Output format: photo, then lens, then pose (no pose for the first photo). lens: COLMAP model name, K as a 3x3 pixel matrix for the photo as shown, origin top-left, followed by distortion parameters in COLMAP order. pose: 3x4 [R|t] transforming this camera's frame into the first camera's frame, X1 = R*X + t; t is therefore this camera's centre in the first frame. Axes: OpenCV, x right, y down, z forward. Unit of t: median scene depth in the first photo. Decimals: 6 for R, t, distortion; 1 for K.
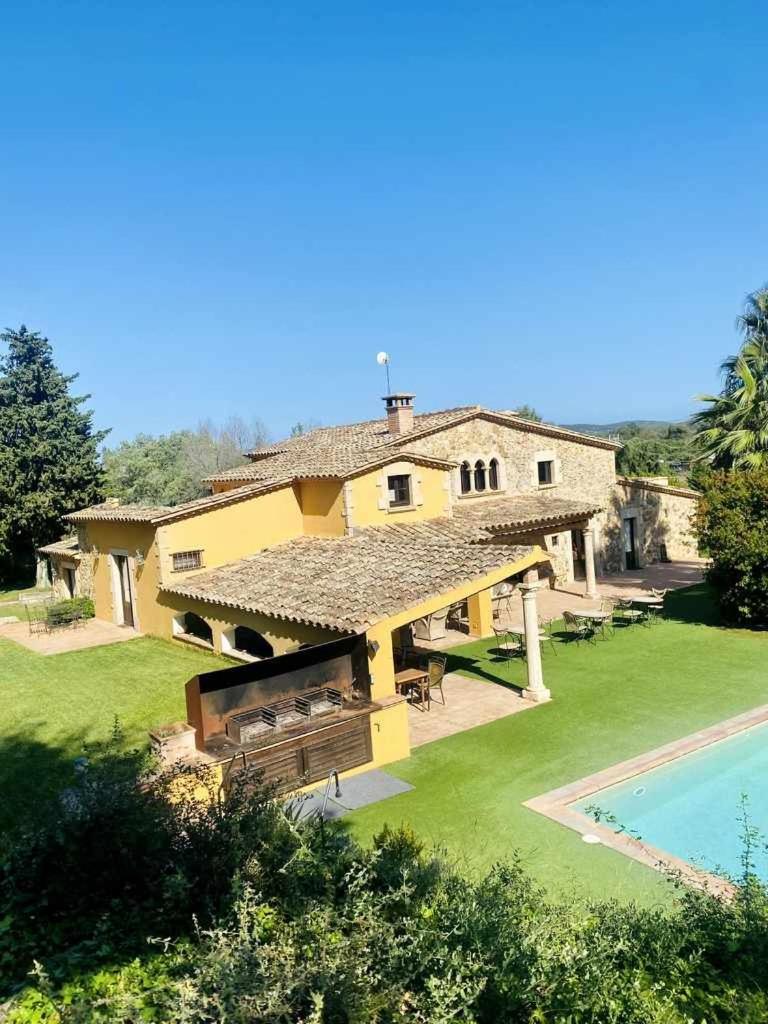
lens RADIAL K [[779.7, 0, 377.7], [0, 779.7, 500.2], [0, 0, 1]] dist [0.159422, -0.406248]
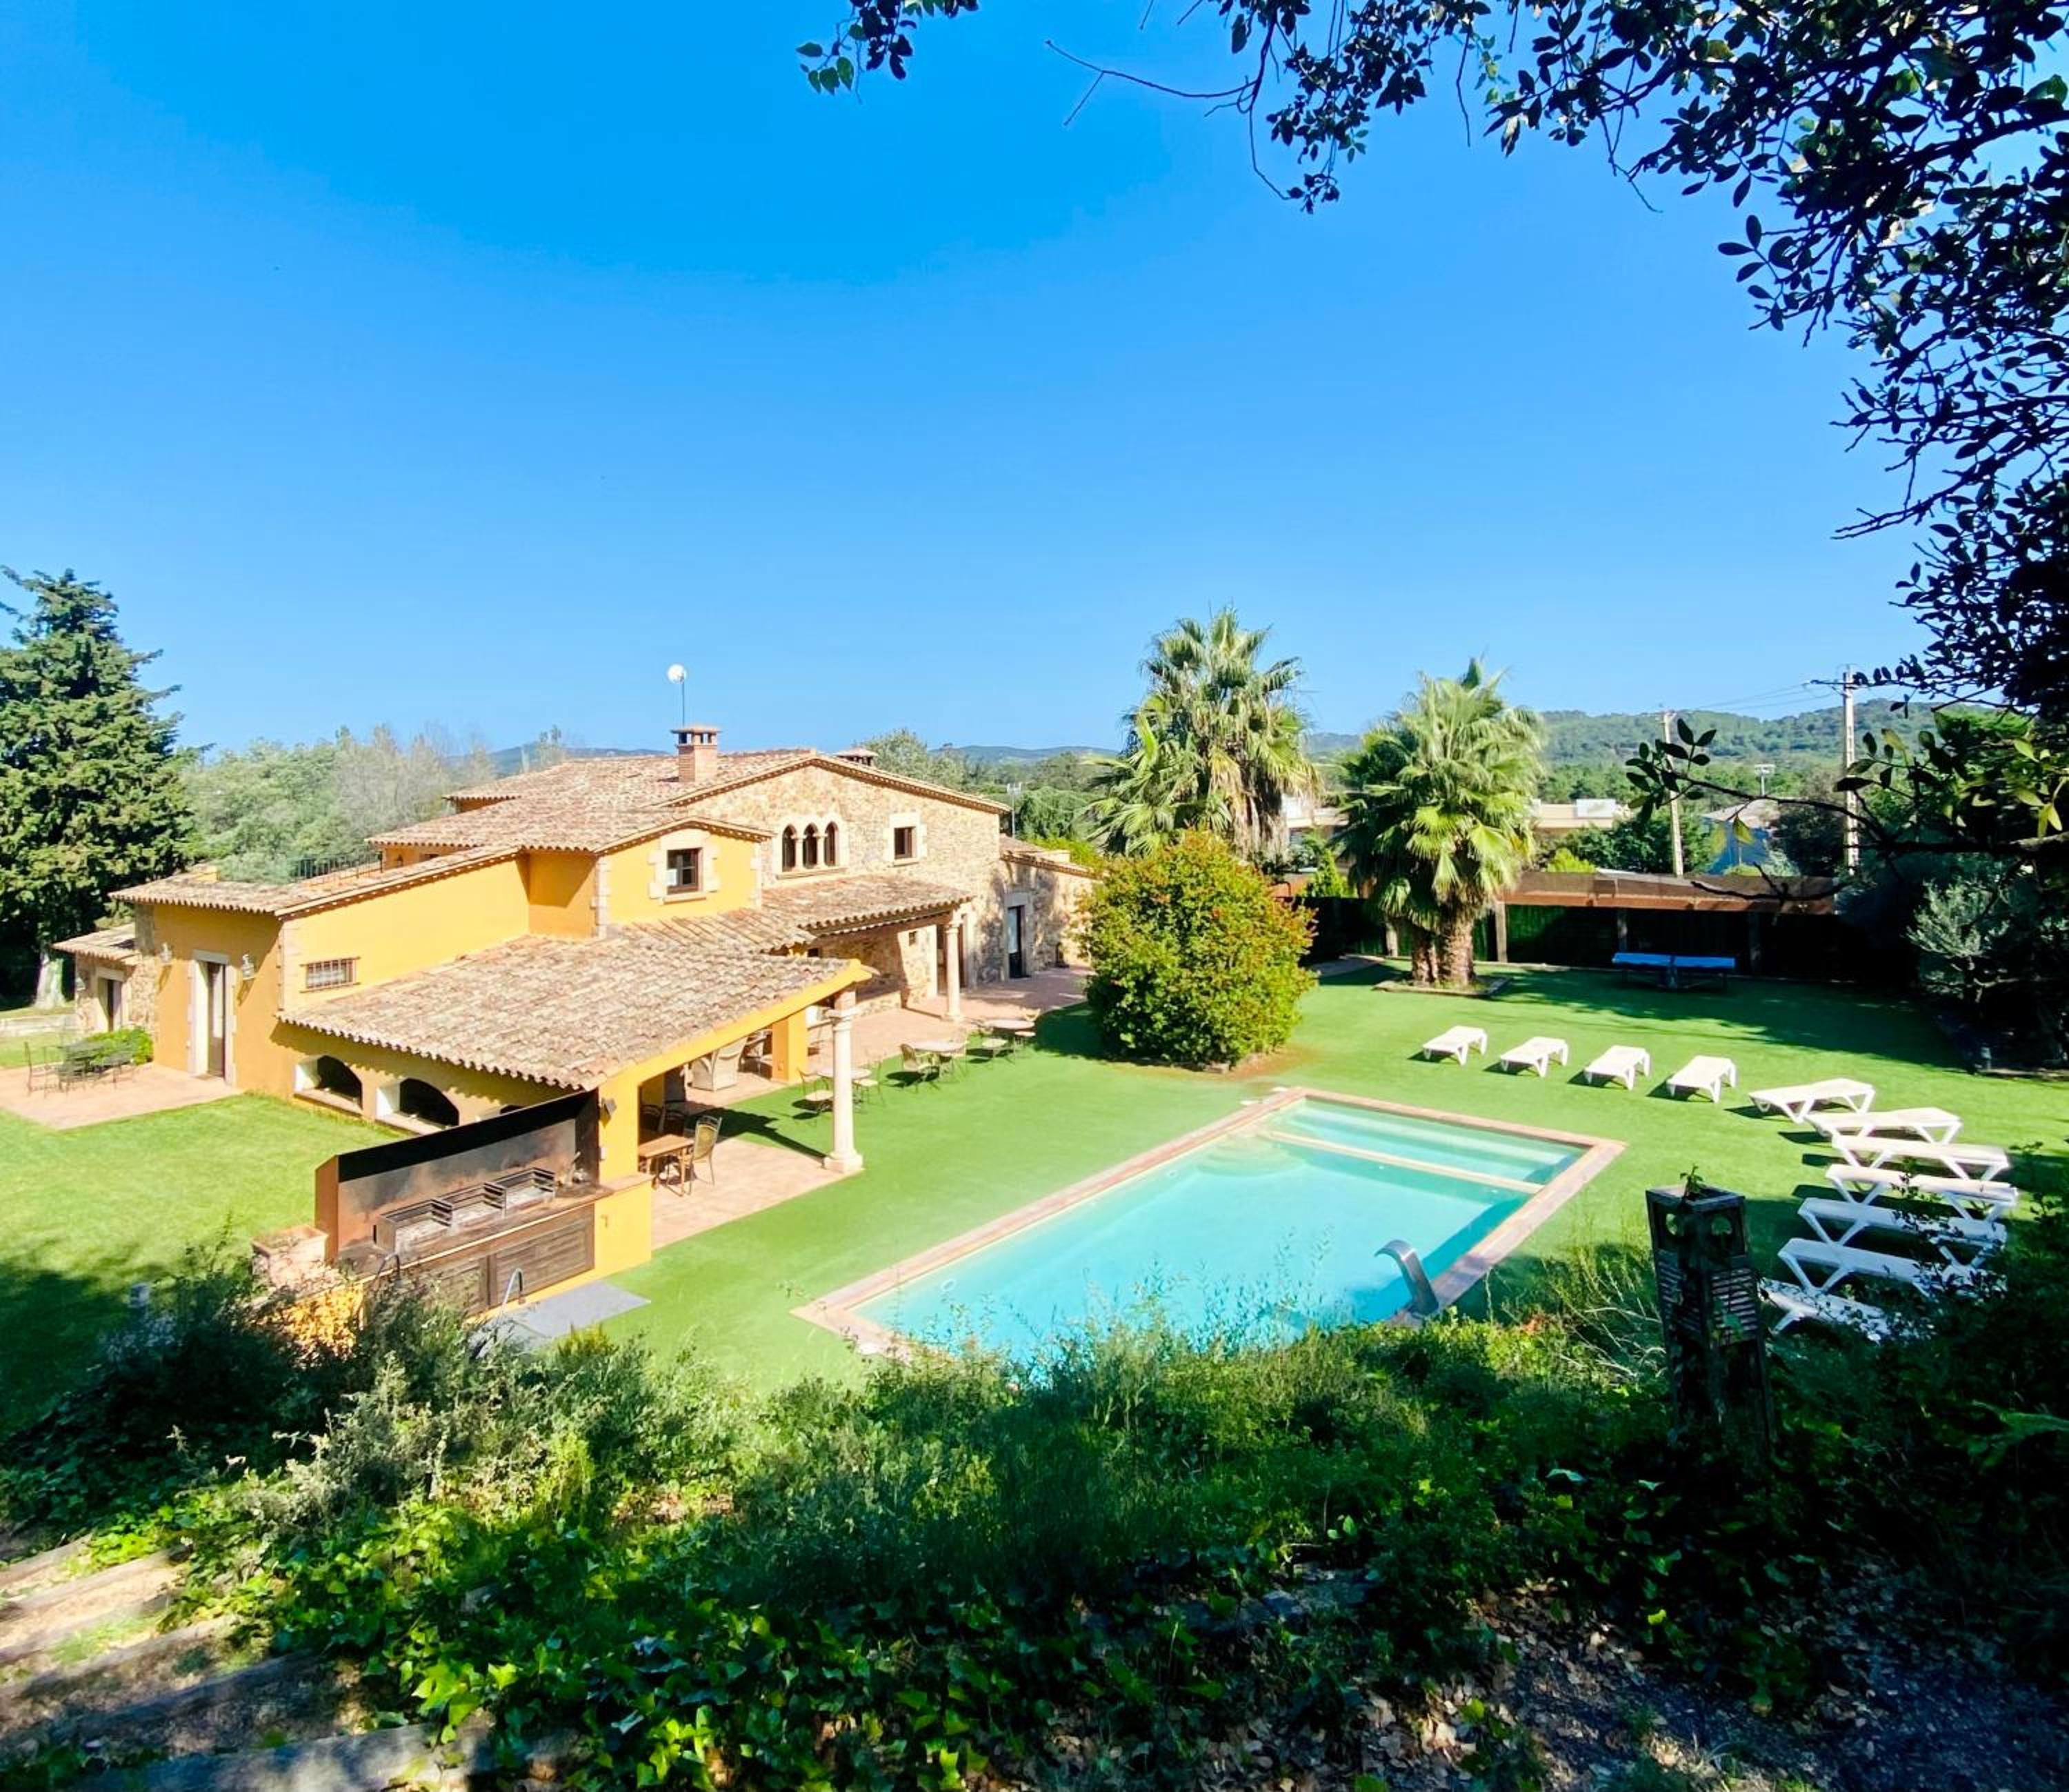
lens RADIAL K [[1193.2, 0, 1039.5], [0, 1193.2, 709.9], [0, 0, 1]] dist [0.089985, -0.104704]
pose [[0.958545, 0.064948, 0.277440, 0.025692], [-0.031196, 0.991744, -0.124382, -0.032069], [-0.283228, 0.110570, 0.952657, -0.142105]]
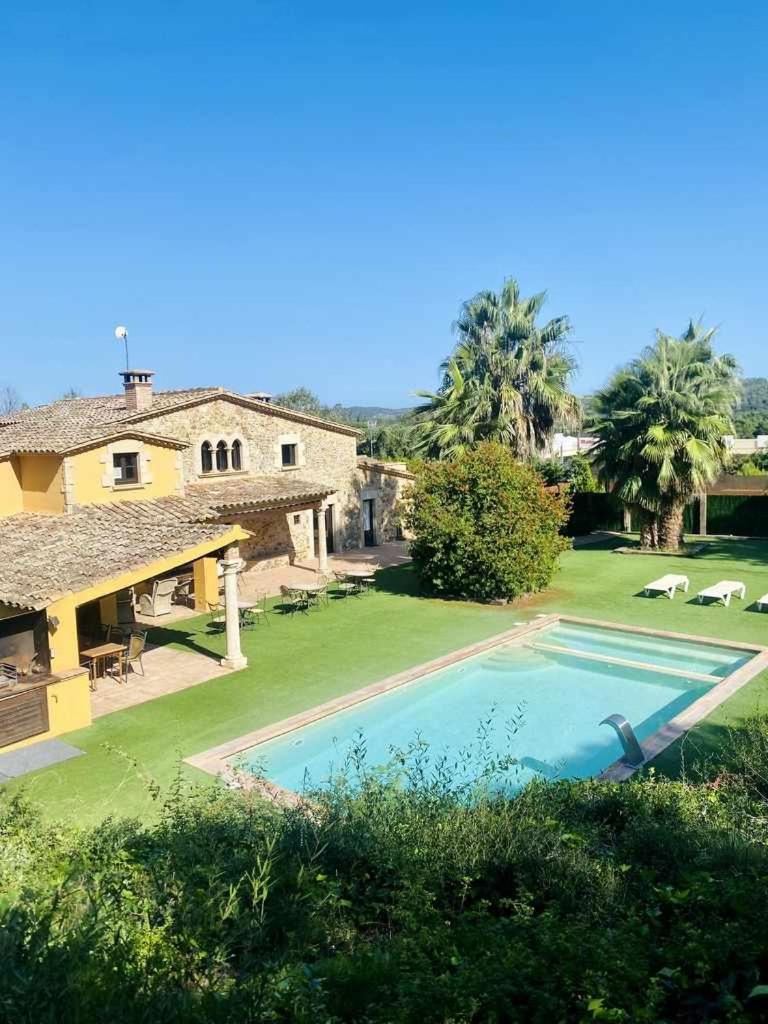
lens RADIAL K [[779.7, 0, 377.7], [0, 779.7, 500.2], [0, 0, 1]] dist [0.159422, -0.406248]
pose [[0.966412, 0.019424, 0.256264, 0.083378], [-0.026870, 0.999311, 0.025586, -0.006182], [-0.255590, -0.031612, 0.966268, -0.062416]]
